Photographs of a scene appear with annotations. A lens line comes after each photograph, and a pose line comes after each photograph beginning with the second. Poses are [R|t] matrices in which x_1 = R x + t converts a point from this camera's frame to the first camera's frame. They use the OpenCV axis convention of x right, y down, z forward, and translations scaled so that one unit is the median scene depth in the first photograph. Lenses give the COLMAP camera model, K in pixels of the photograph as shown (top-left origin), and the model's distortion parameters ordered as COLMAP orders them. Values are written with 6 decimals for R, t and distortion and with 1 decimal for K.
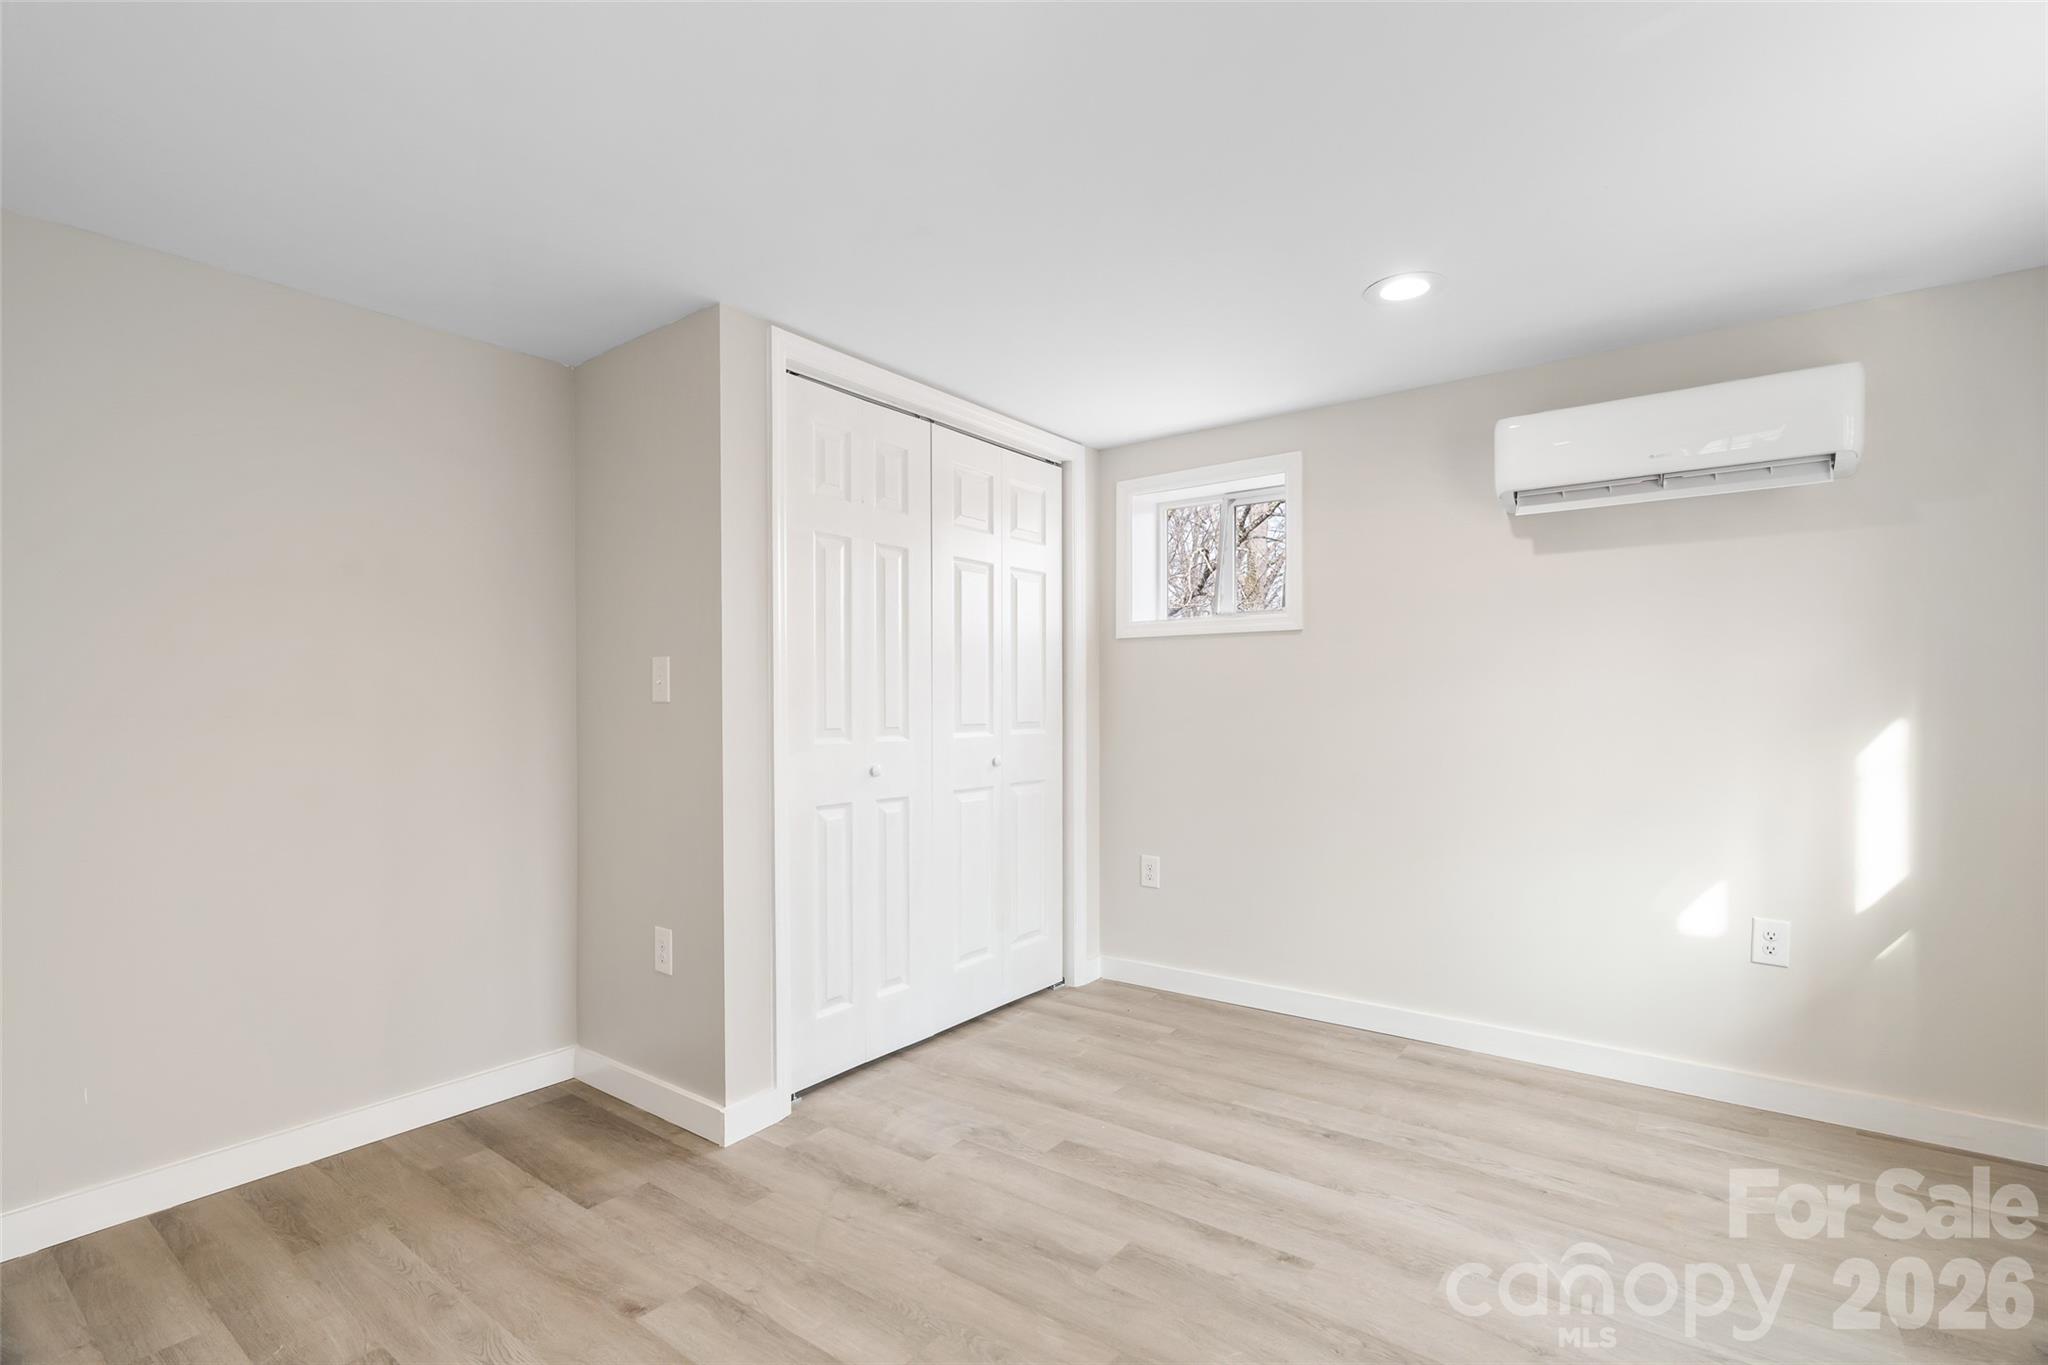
lens RADIAL K [[924.2, 0, 1018.7], [0, 924.2, 688.9], [0, 0, 1]] dist [-0.015523, 0.000584]
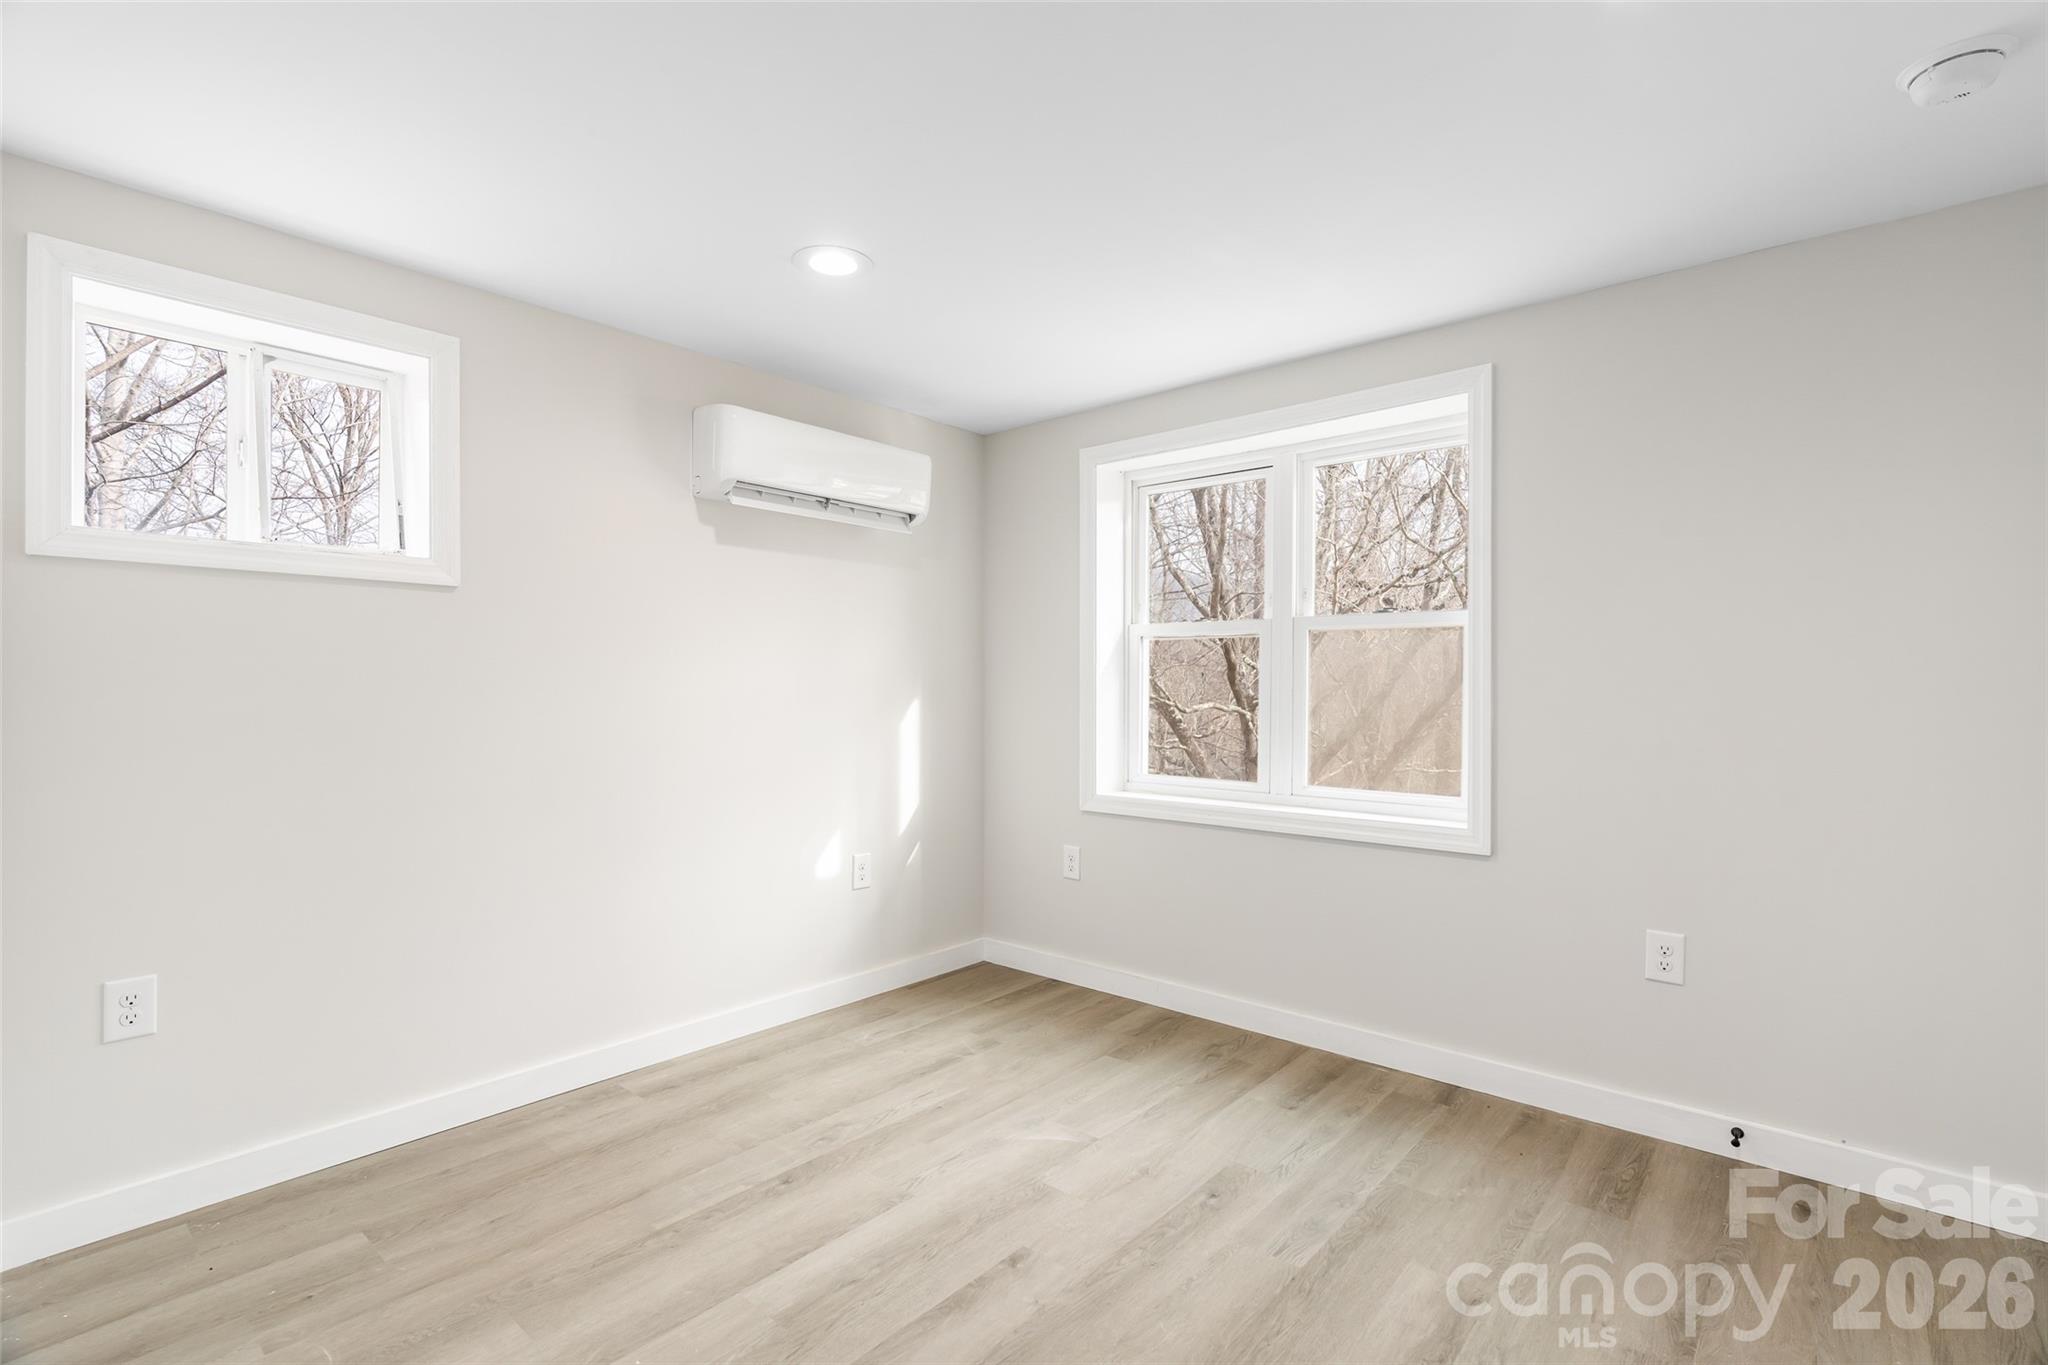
lens RADIAL K [[934.8, 0, 1031.5], [0, 934.8, 675.3], [0, 0, 1]] dist [-0.004022, 0.000299]
pose [[0.076744, 0.012640, 0.996971, -0.505333], [-0.022022, 0.999697, -0.010979, 0.004287], [-0.996808, -0.021112, 0.076999, 0.655381]]
